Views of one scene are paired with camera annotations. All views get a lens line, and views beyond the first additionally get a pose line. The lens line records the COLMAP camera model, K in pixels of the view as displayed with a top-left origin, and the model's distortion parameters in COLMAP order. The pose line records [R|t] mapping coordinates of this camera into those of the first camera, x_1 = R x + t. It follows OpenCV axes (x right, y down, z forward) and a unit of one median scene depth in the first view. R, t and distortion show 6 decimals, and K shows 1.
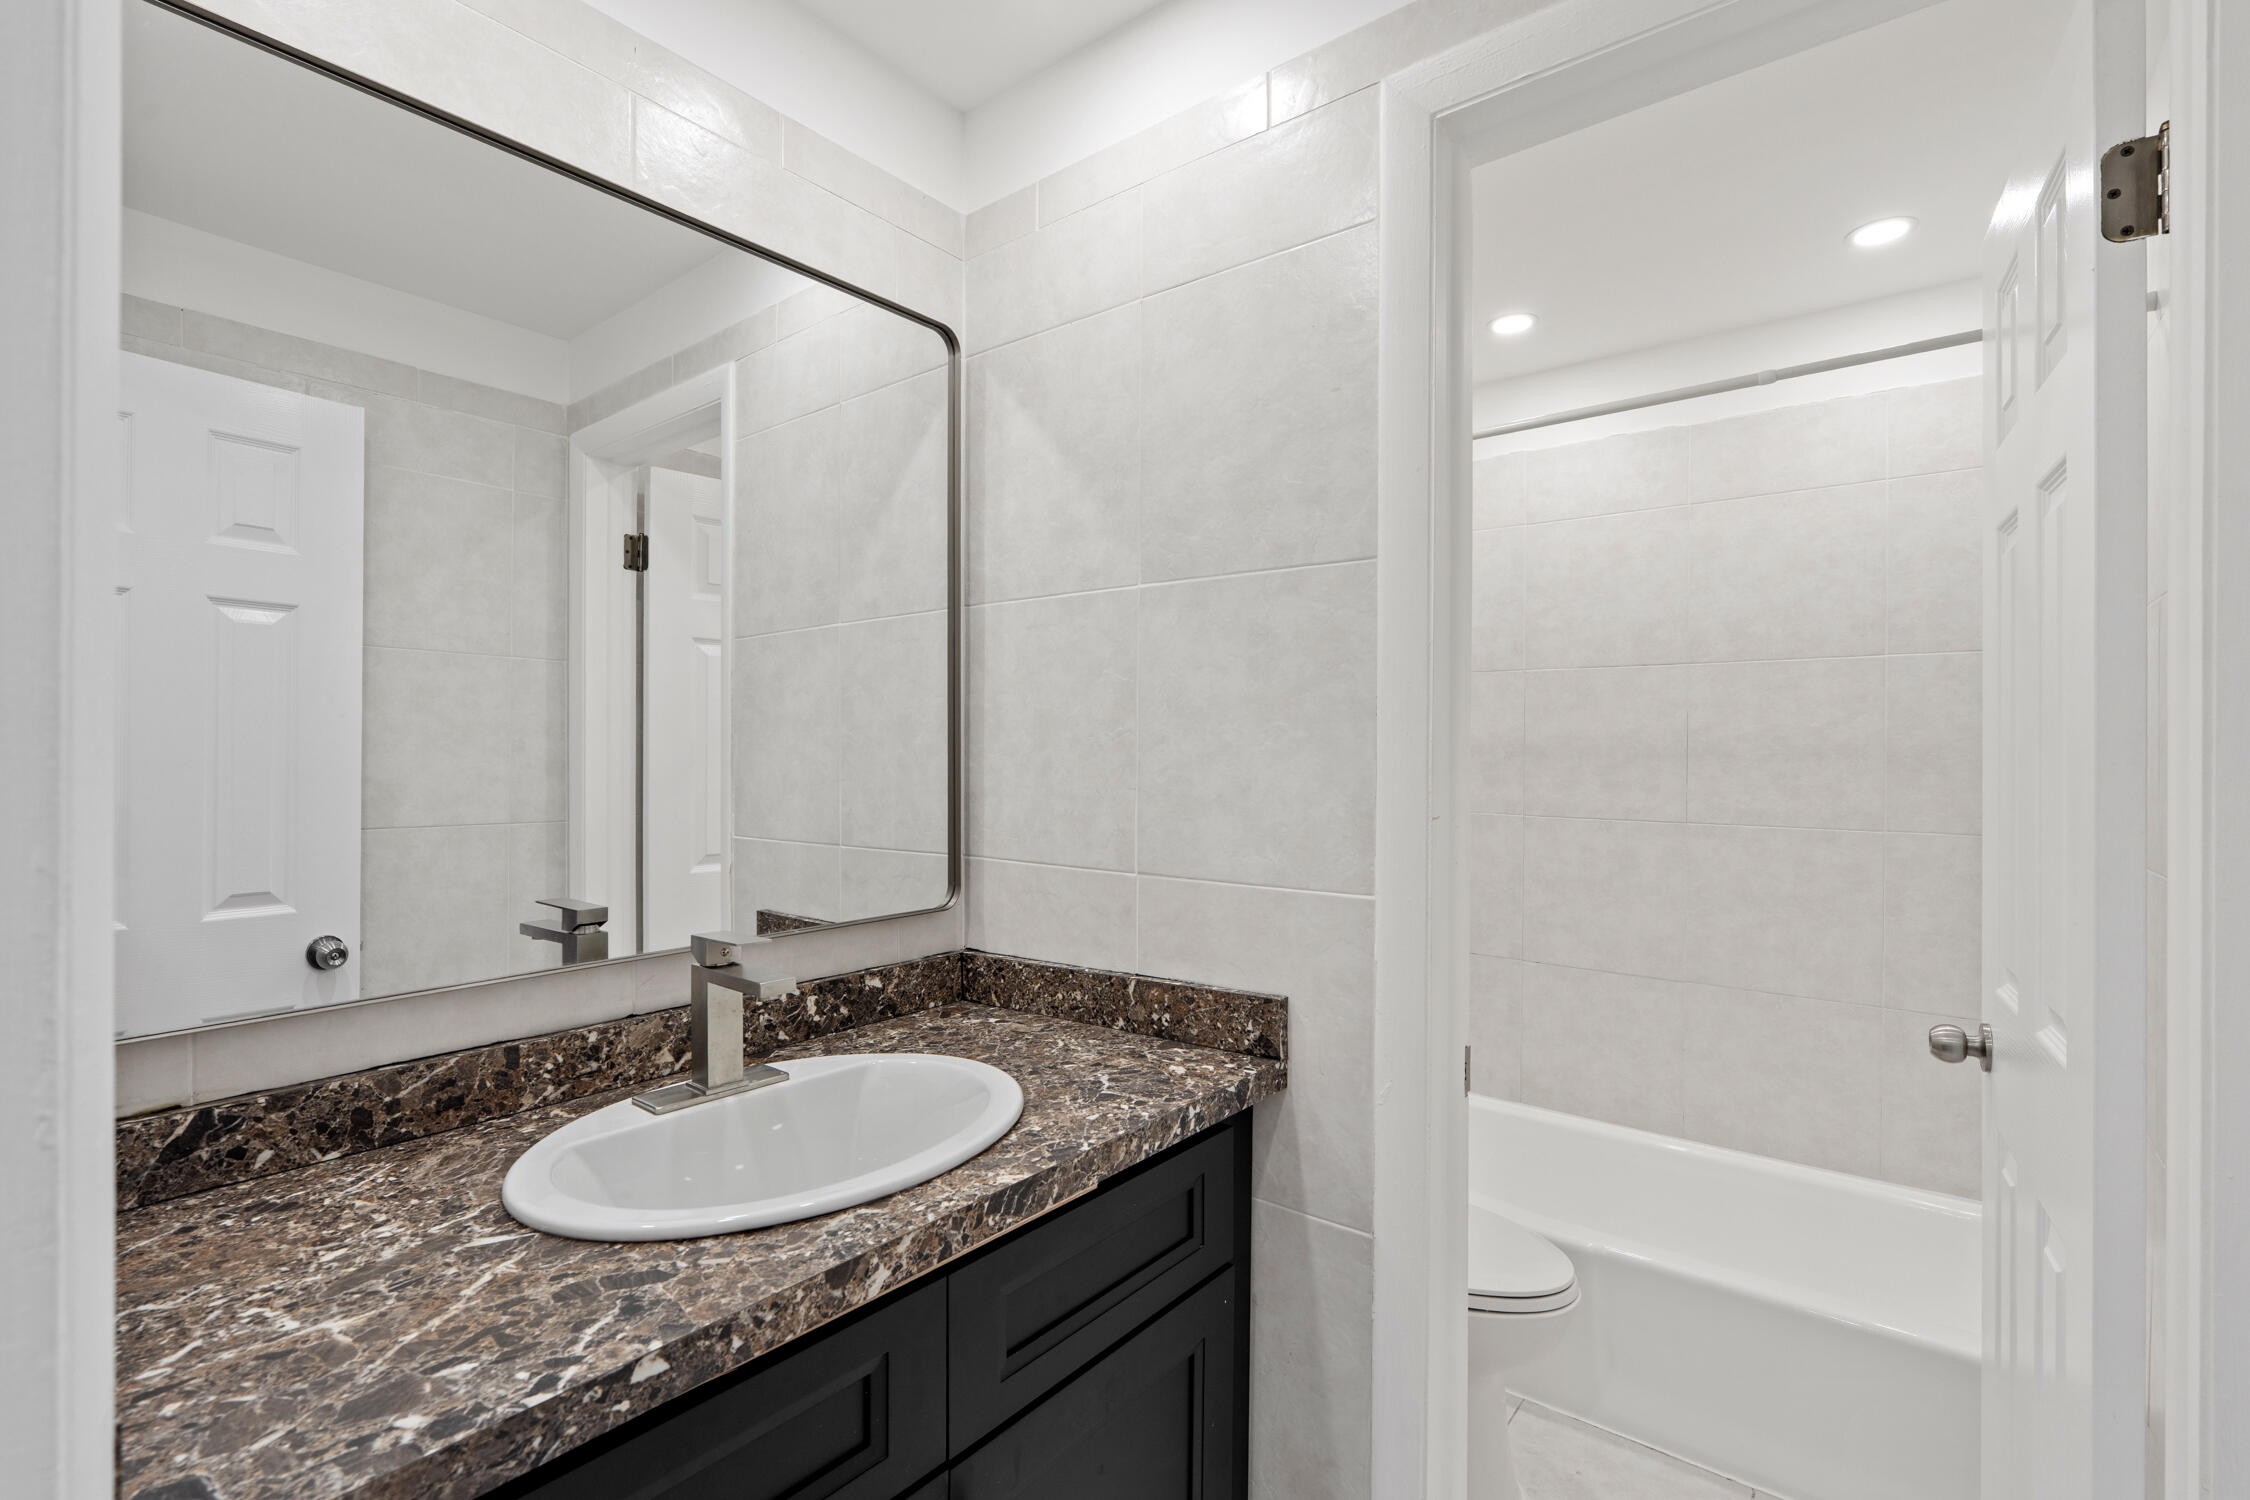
lens RADIAL K [[1012.1, 0, 1130.6], [0, 1012.1, 757.3], [0, 0, 1]] dist [0.001342, 0.000892]
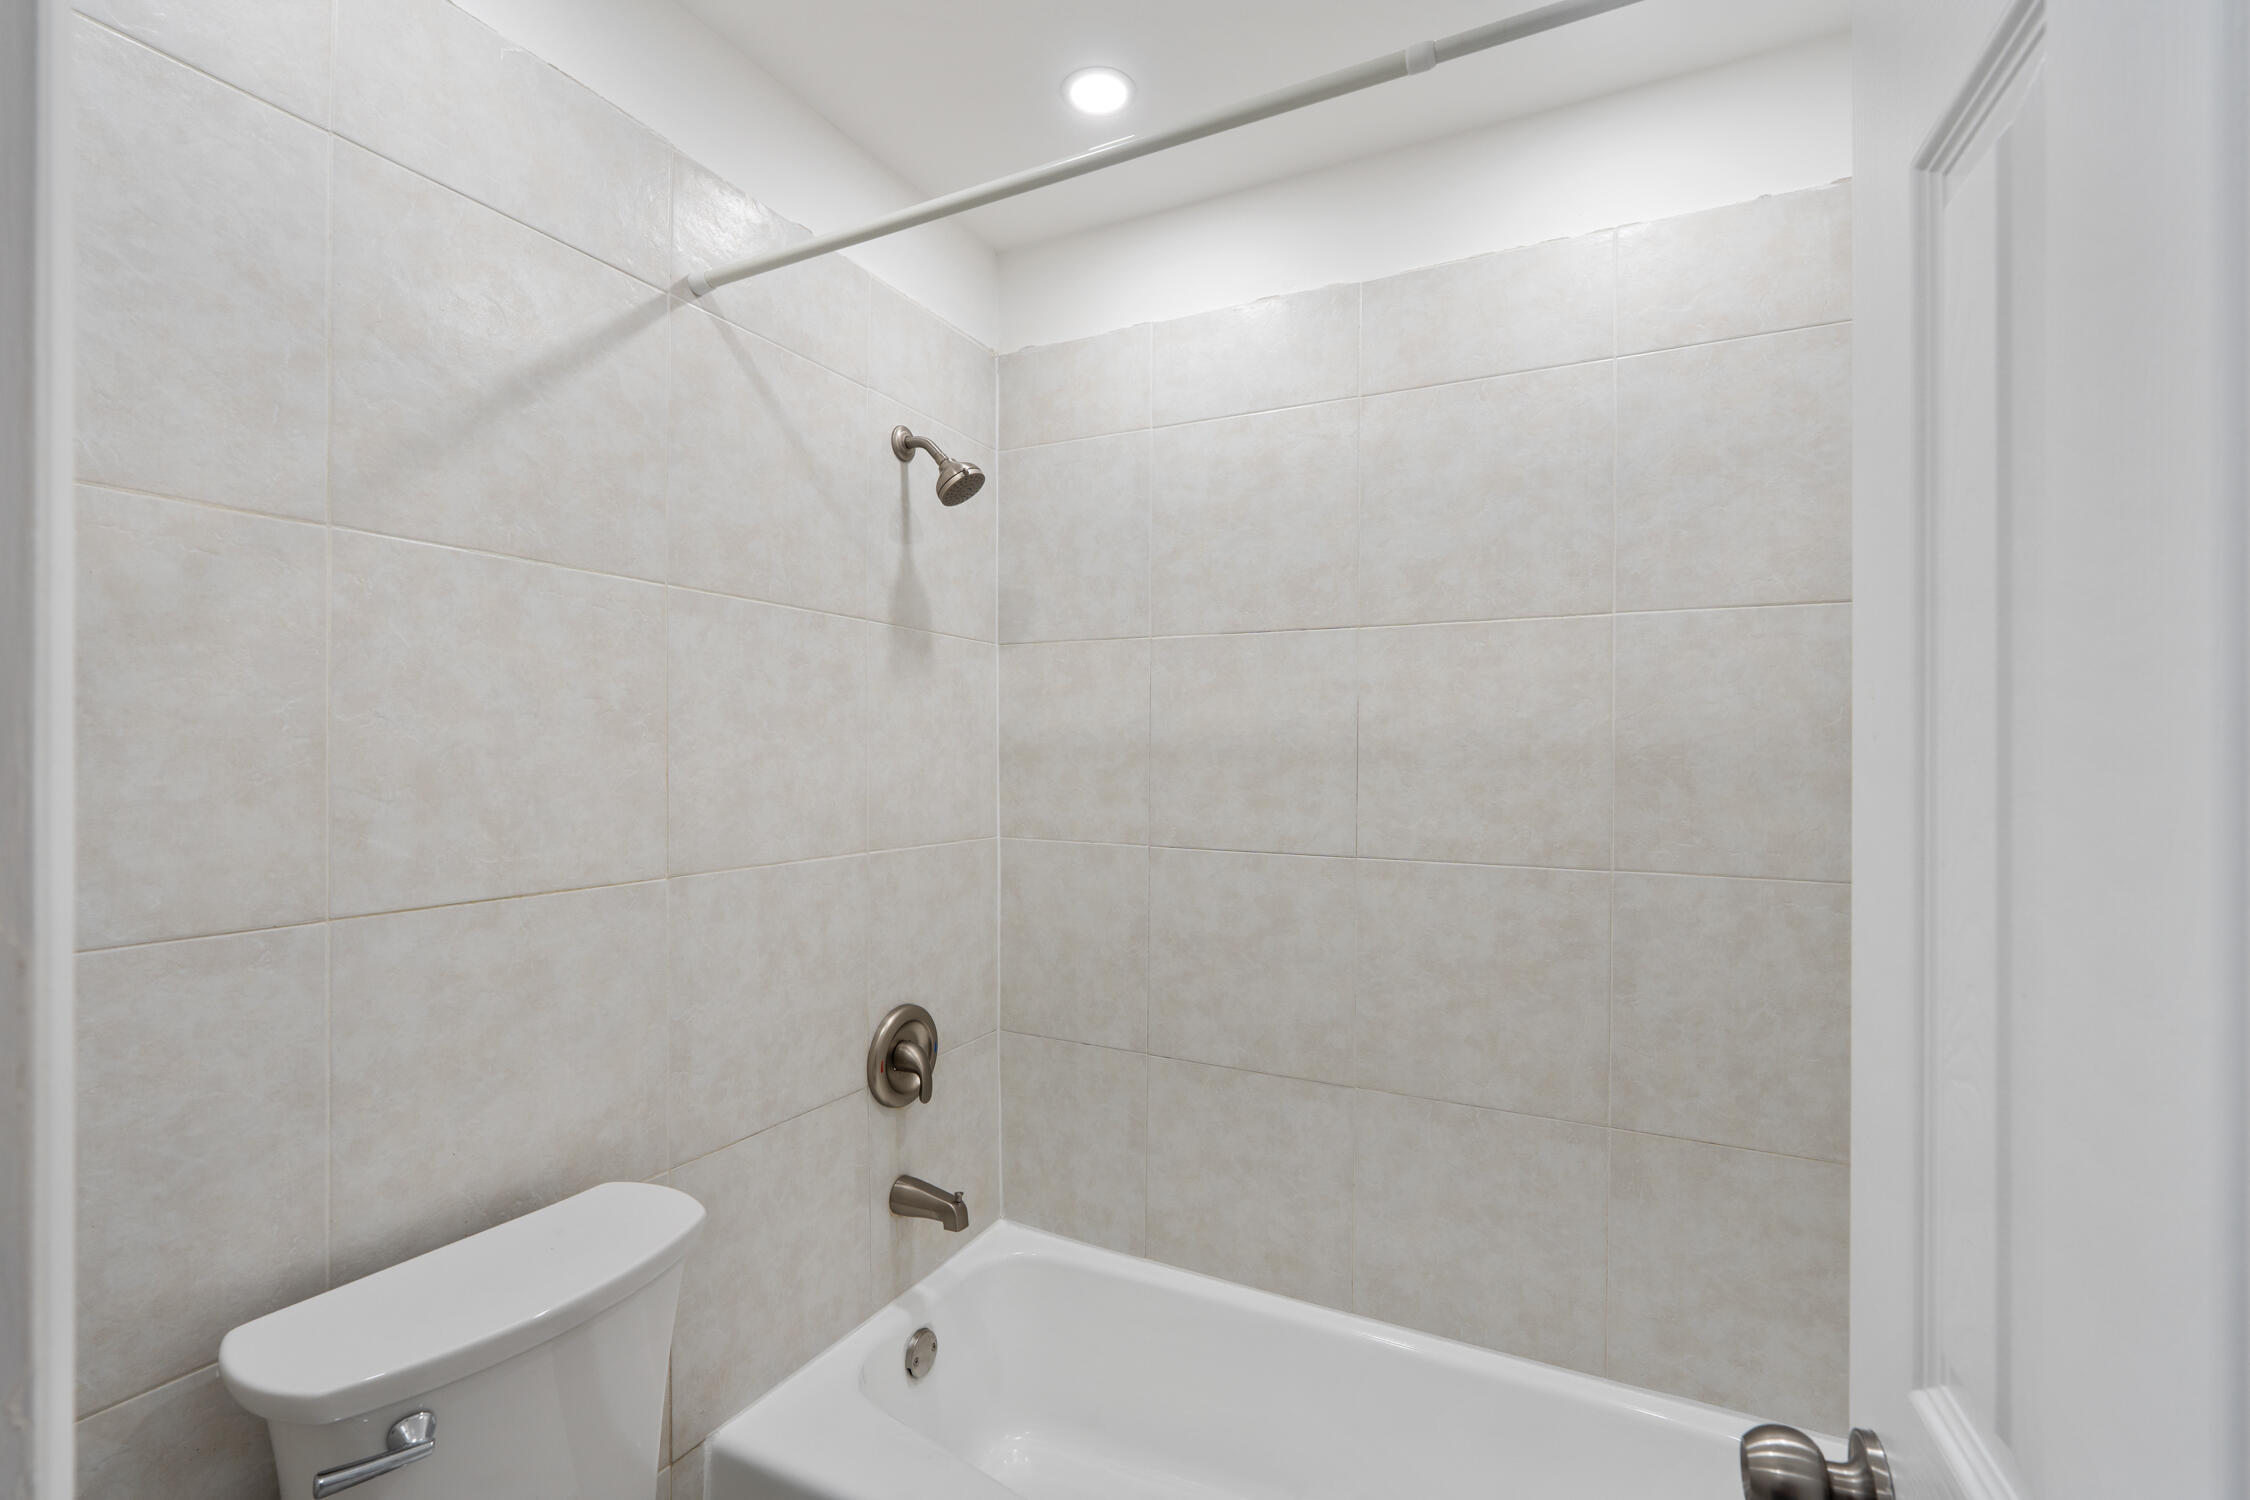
lens RADIAL K [[1012.1, 0, 1121.1], [0, 1012.1, 757.5], [0, 0, 1]] dist [0.001342, 0.000892]
pose [[0.982068, 0.004215, 0.188482, 0.267530], [-0.003496, 0.999985, -0.004147, -0.000002], [-0.188497, 0.003414, 0.982068, 0.360426]]
